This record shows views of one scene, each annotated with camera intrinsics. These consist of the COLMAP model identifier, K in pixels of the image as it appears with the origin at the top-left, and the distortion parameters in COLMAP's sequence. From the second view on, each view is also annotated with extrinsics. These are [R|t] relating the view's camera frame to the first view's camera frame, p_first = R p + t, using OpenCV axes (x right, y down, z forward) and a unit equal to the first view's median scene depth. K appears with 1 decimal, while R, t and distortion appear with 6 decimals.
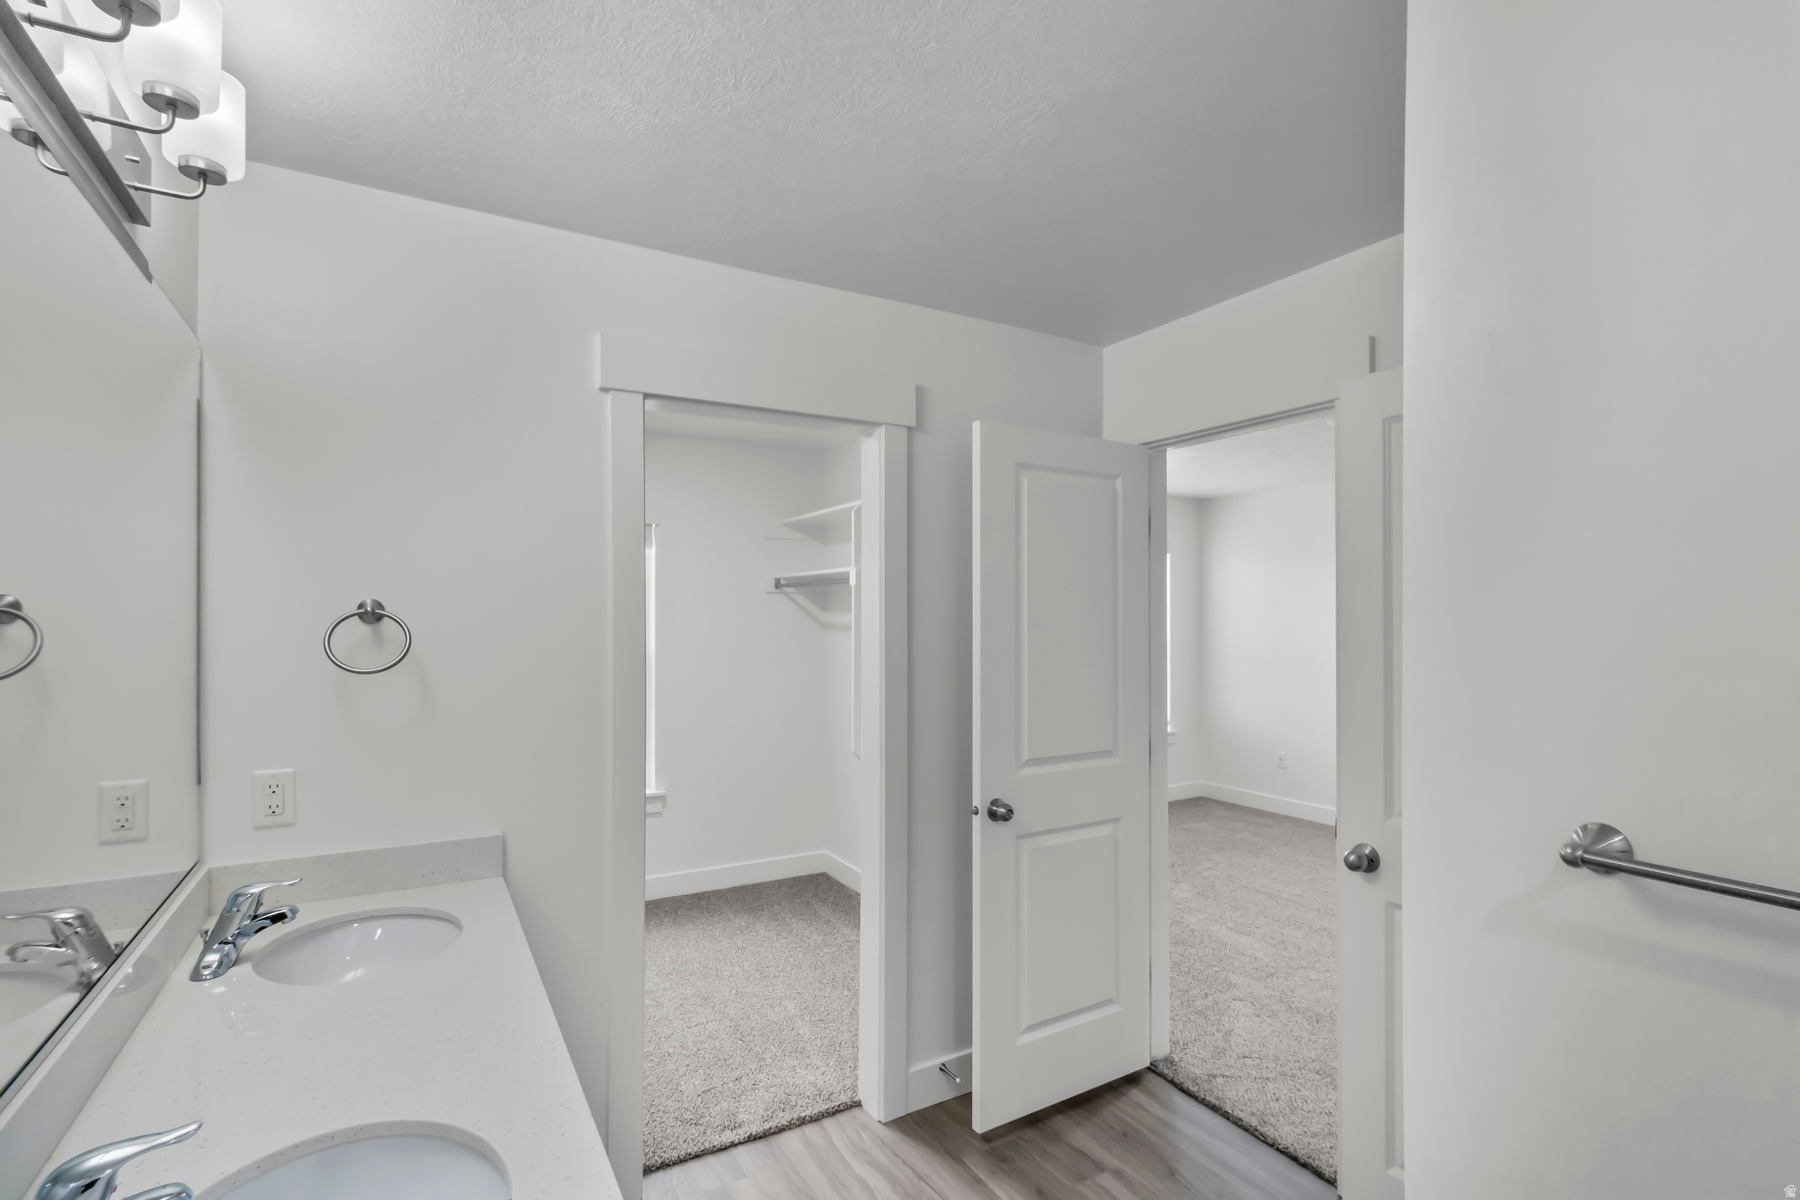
lens RADIAL K [[866.7, 0, 890.5], [0, 866.7, 618.2], [0, 0, 1]] dist [0.019764, -0.000137]
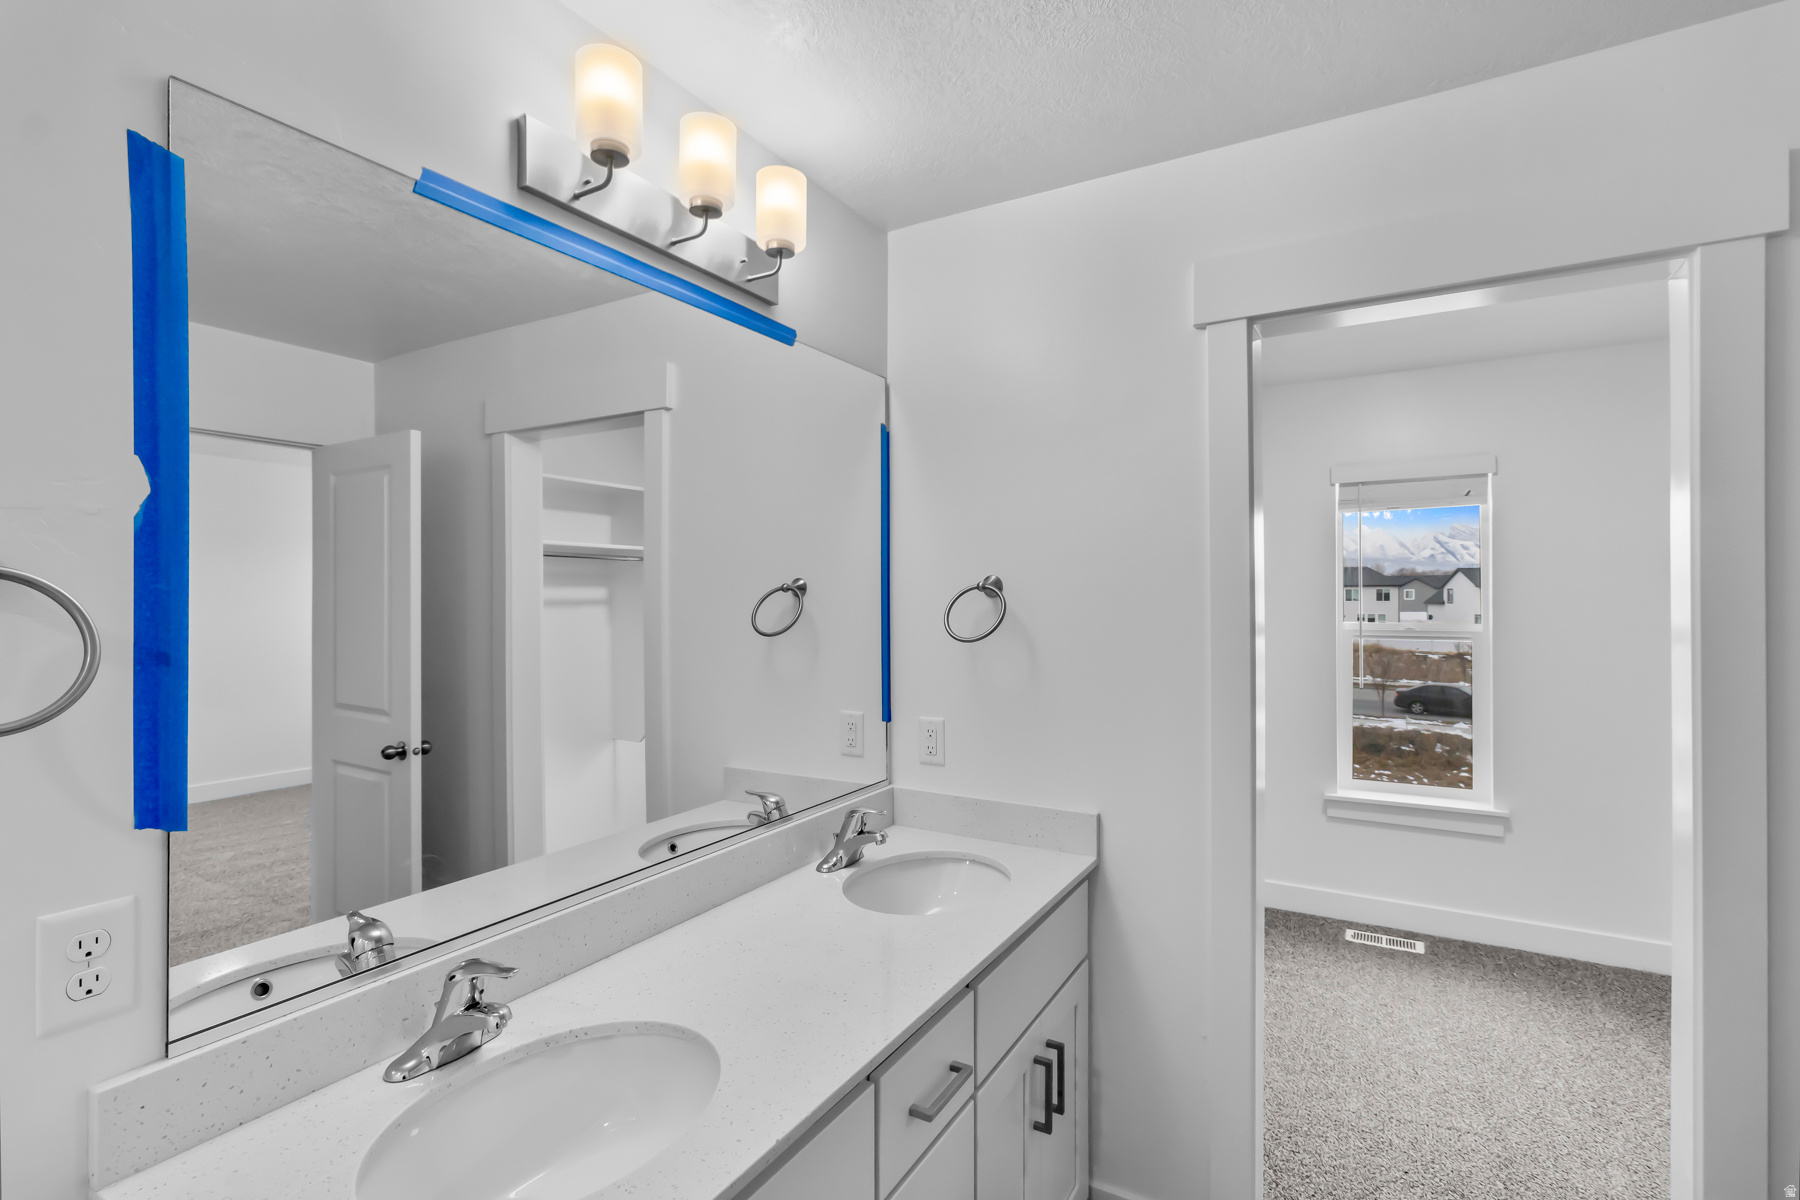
lens RADIAL K [[824.0, 0, 915.4], [0, 824.0, 592.7], [0, 0, 1]] dist [0.001688, -0.000372]
pose [[0.509183, -0.003789, -0.860650, 0.152501], [0.003658, 0.999991, -0.002239, 0.001173], [0.860651, -0.002009, 0.509192, 0.224078]]
